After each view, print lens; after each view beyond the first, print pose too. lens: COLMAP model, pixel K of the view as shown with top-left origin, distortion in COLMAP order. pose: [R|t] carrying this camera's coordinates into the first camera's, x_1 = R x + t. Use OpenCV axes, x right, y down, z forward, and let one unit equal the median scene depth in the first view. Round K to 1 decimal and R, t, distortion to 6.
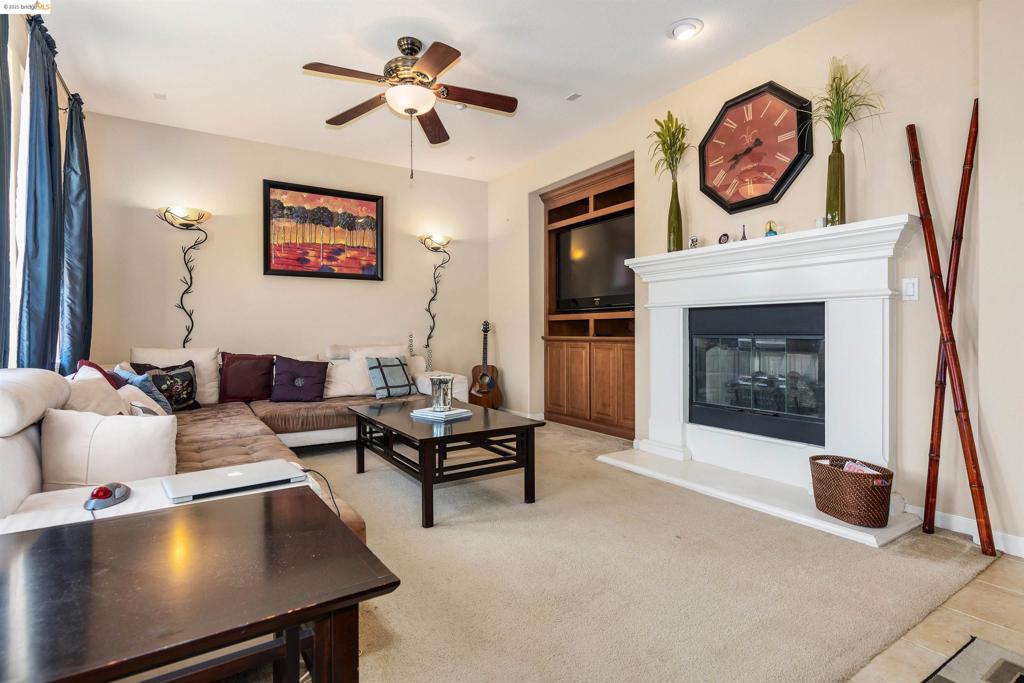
lens RADIAL K [[505.4, 0, 509.6], [0, 505.4, 334.5], [0, 0, 1]] dist [-0.007145, 0.003182]
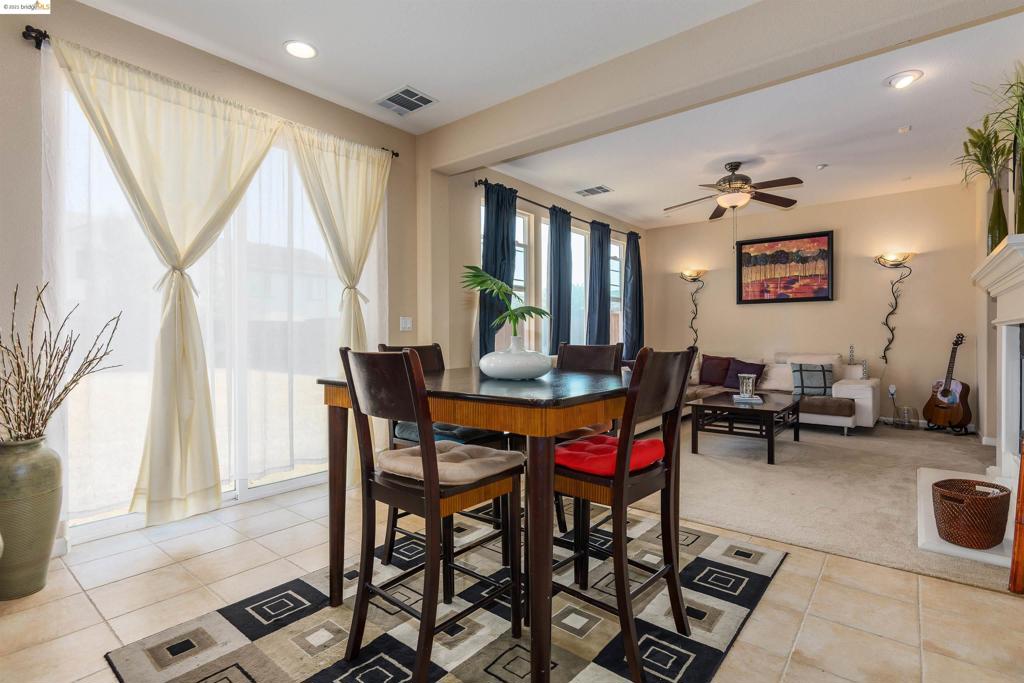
lens RADIAL K [[505.4, 0, 515.6], [0, 505.4, 339.4], [0, 0, 1]] dist [-0.007145, 0.003182]
pose [[0.314078, 0.010191, -0.949343, 0.686981], [-0.008067, 0.999935, 0.008065, -0.019341], [0.949363, 0.005125, 0.314140, -0.093288]]
